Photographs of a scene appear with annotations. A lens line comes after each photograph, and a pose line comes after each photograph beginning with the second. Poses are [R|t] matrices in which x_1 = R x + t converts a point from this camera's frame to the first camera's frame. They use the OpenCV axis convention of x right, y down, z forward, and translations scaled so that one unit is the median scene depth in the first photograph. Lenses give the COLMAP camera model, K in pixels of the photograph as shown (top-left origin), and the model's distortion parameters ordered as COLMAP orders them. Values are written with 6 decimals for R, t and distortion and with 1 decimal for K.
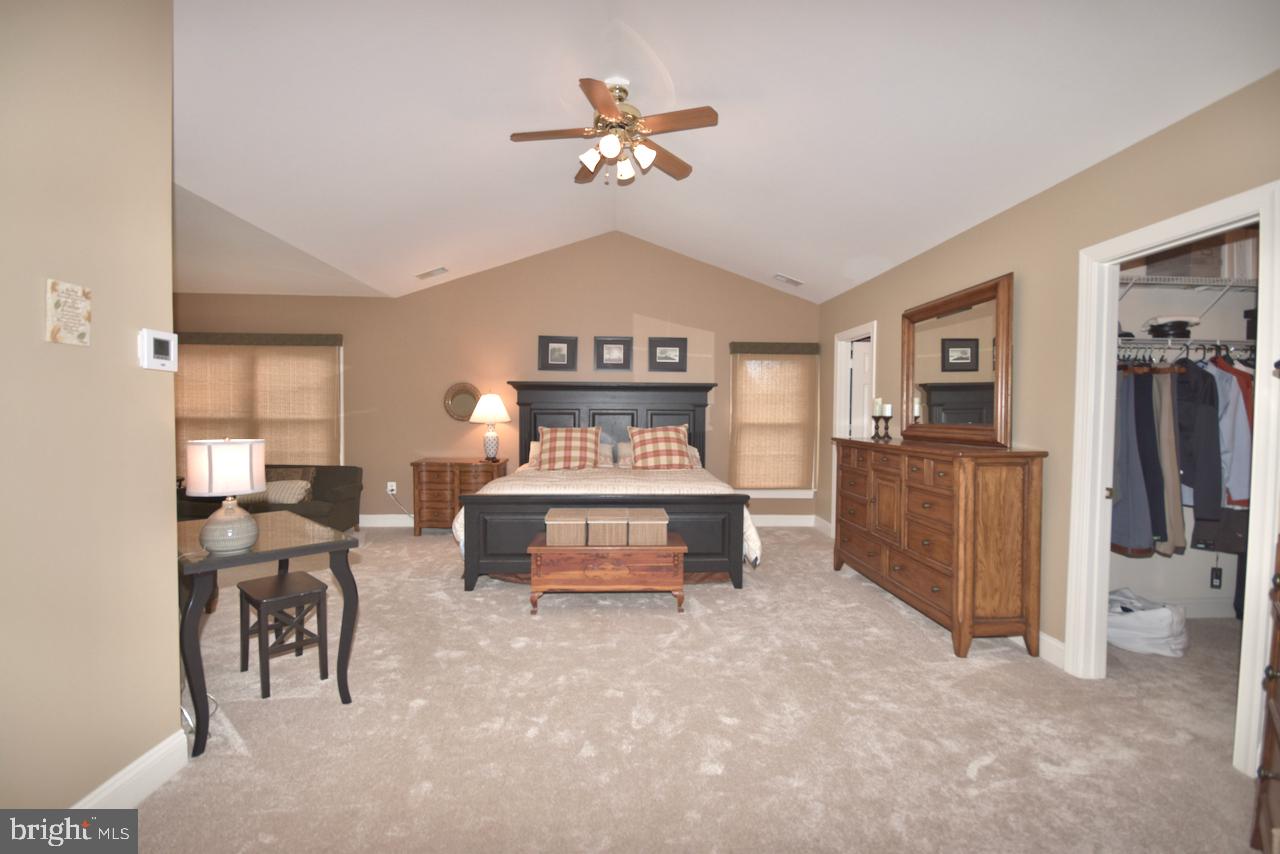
lens RADIAL K [[563.1, 0, 640.9], [0, 563.1, 432.2], [0, 0, 1]] dist [0.006973, -0.009664]
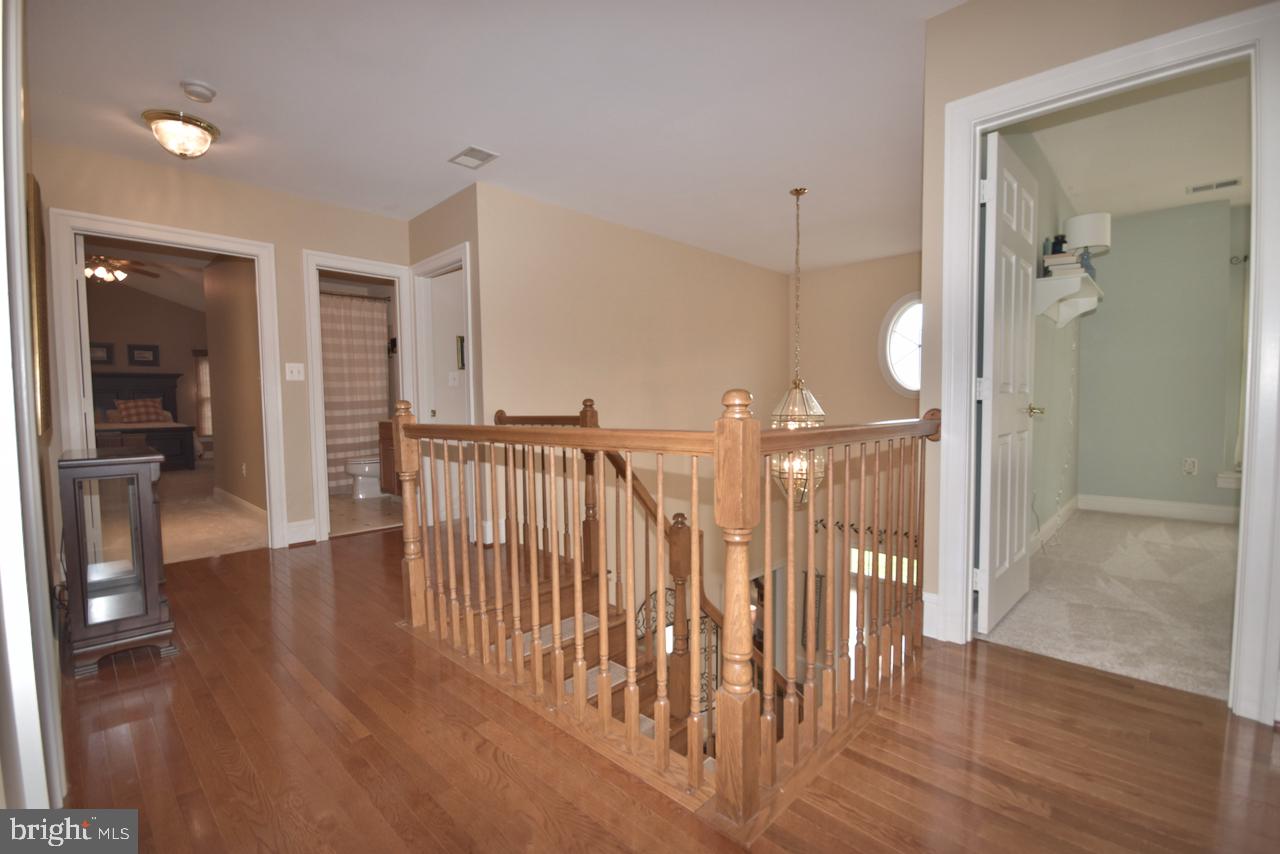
lens RADIAL K [[563.1, 0, 640.9], [0, 563.1, 432.2], [0, 0, 1]] dist [0.006973, -0.009664]
pose [[0.729014, -0.054028, 0.682363, -0.027458], [0.040749, 0.998538, 0.035527, 0.087870], [-0.683285, 0.001906, 0.730150, -1.225678]]
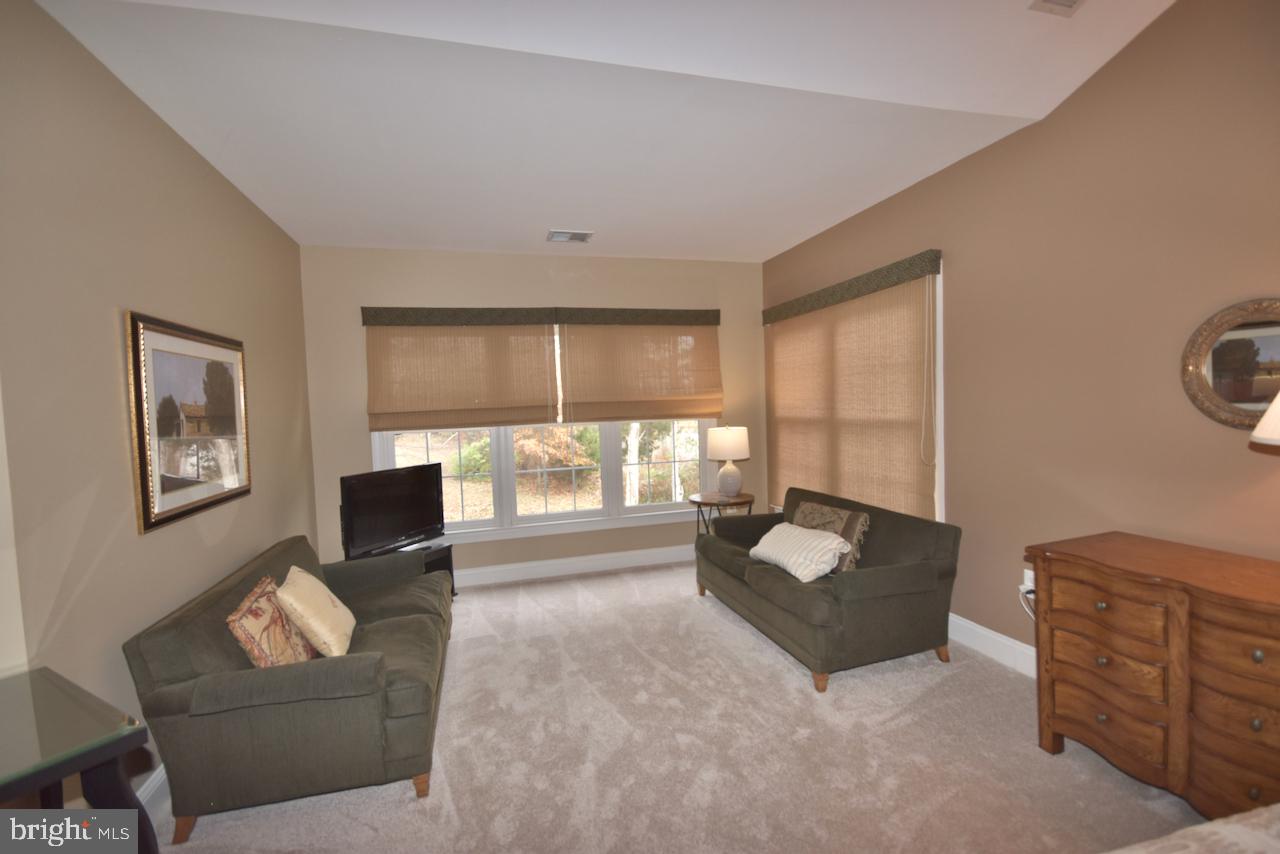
lens RADIAL K [[563.1, 0, 640.9], [0, 563.1, 432.2], [0, 0, 1]] dist [0.006973, -0.009664]
pose [[0.228759, 0.029005, -0.973051, -0.109178], [0.008167, 0.999464, 0.031713, -0.032334], [0.973449, -0.015202, 0.228400, 0.653569]]
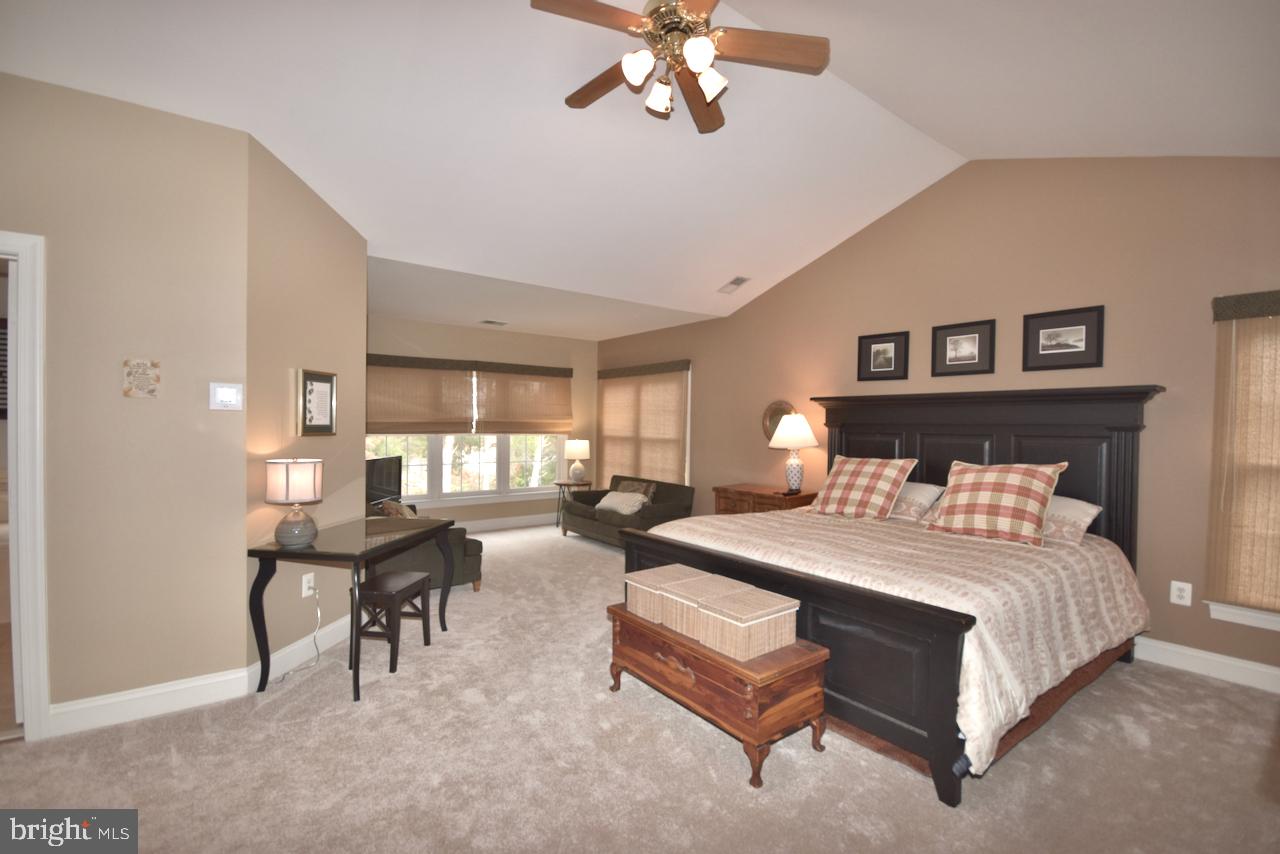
lens RADIAL K [[563.1, 0, 640.9], [0, 563.1, 432.2], [0, 0, 1]] dist [0.006973, -0.009664]
pose [[0.568581, 0.010961, -0.822554, 0.297677], [-0.033426, 0.999393, -0.009787, -0.024480], [0.821948, 0.033060, 0.568603, 0.340950]]
